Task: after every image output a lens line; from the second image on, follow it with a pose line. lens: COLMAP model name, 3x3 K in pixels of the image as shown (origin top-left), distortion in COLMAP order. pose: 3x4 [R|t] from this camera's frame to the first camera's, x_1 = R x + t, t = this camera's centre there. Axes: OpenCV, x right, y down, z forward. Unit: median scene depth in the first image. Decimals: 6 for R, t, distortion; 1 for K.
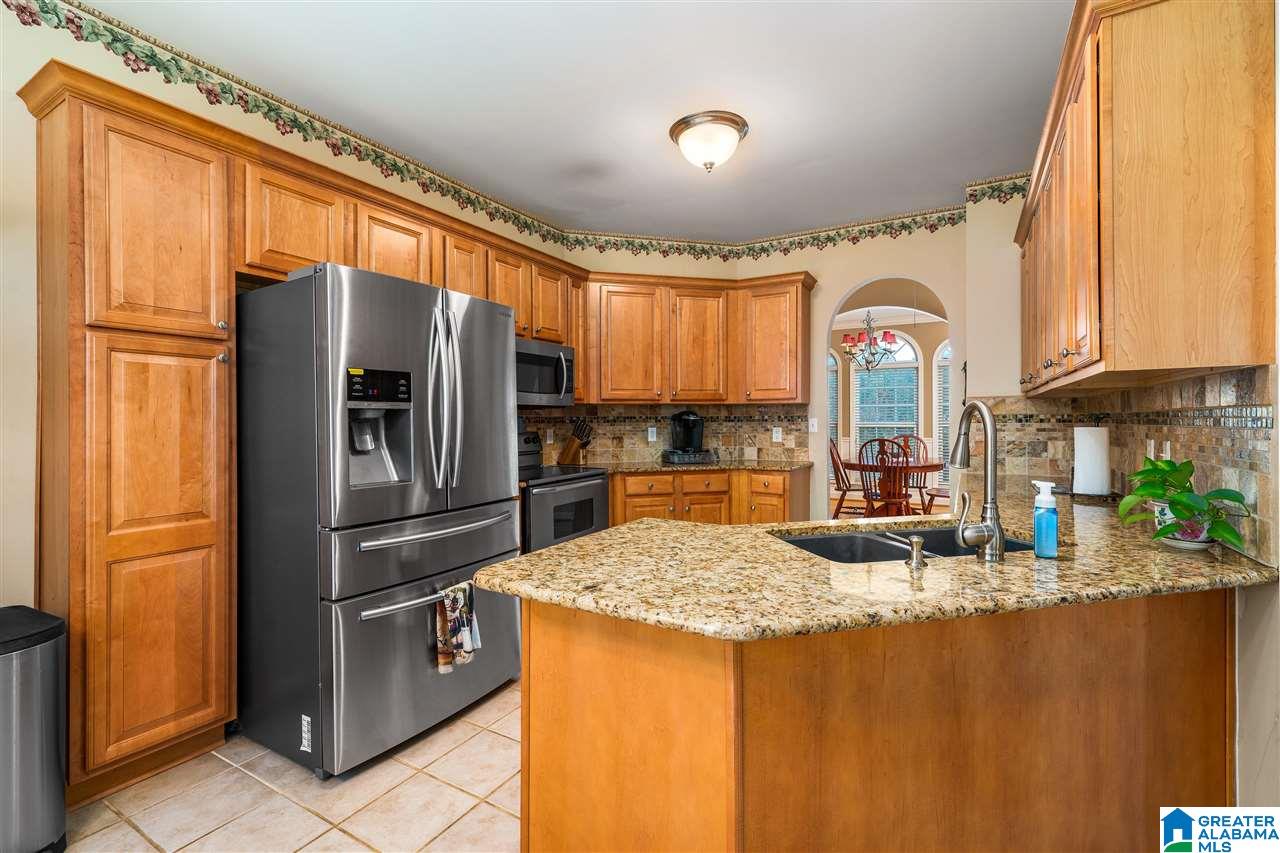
lens RADIAL K [[561.9, 0, 640.0], [0, 561.9, 426.5], [0, 0, 1]] dist [0.002088, 0.000122]
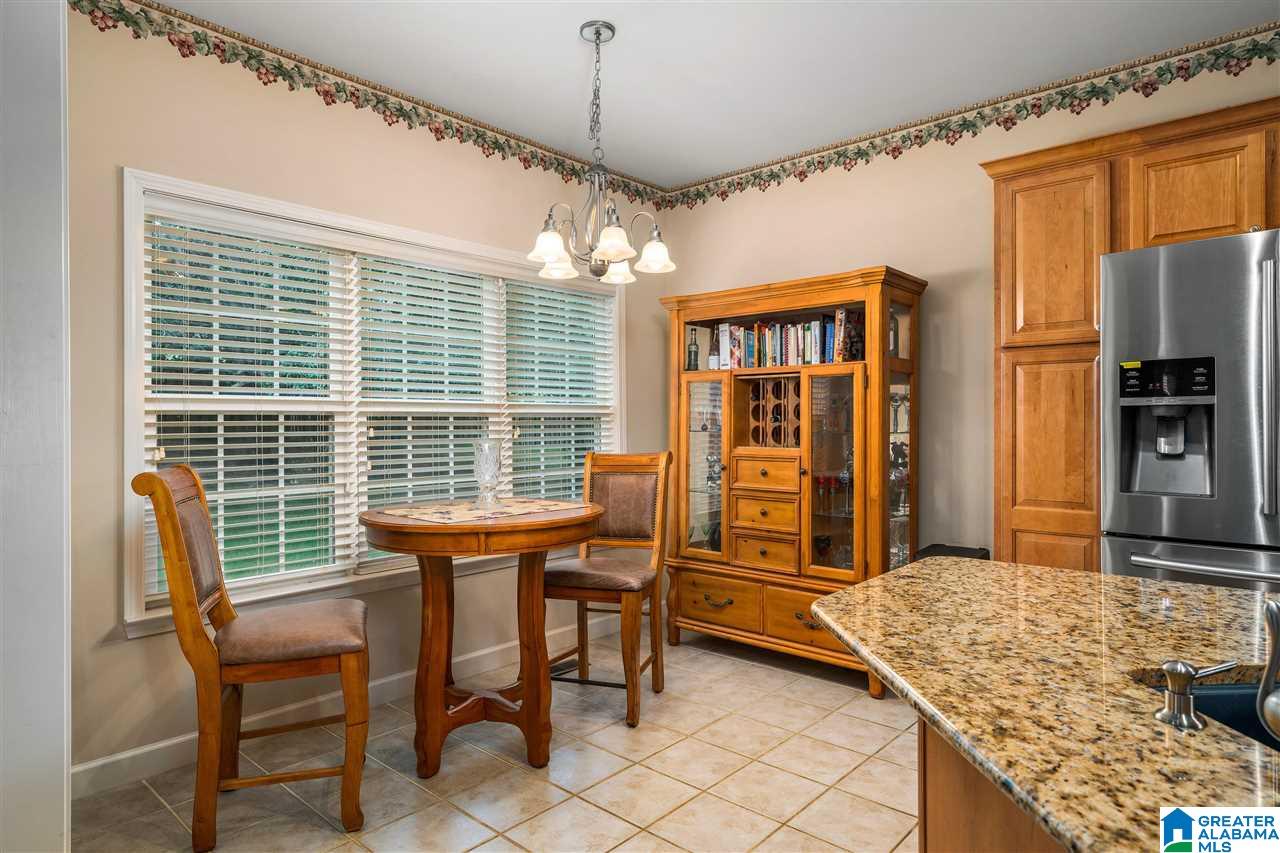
lens RADIAL K [[738.7, 0, 640.0], [0, 738.7, 426.5], [0, 0, 1]] dist [0.023861, 0.000553]
pose [[-0.201874, 0.007677, -0.979381, 0.840347], [-0.010565, 0.999894, 0.010015, -0.002366], [0.979354, 0.012368, -0.201772, 0.476654]]
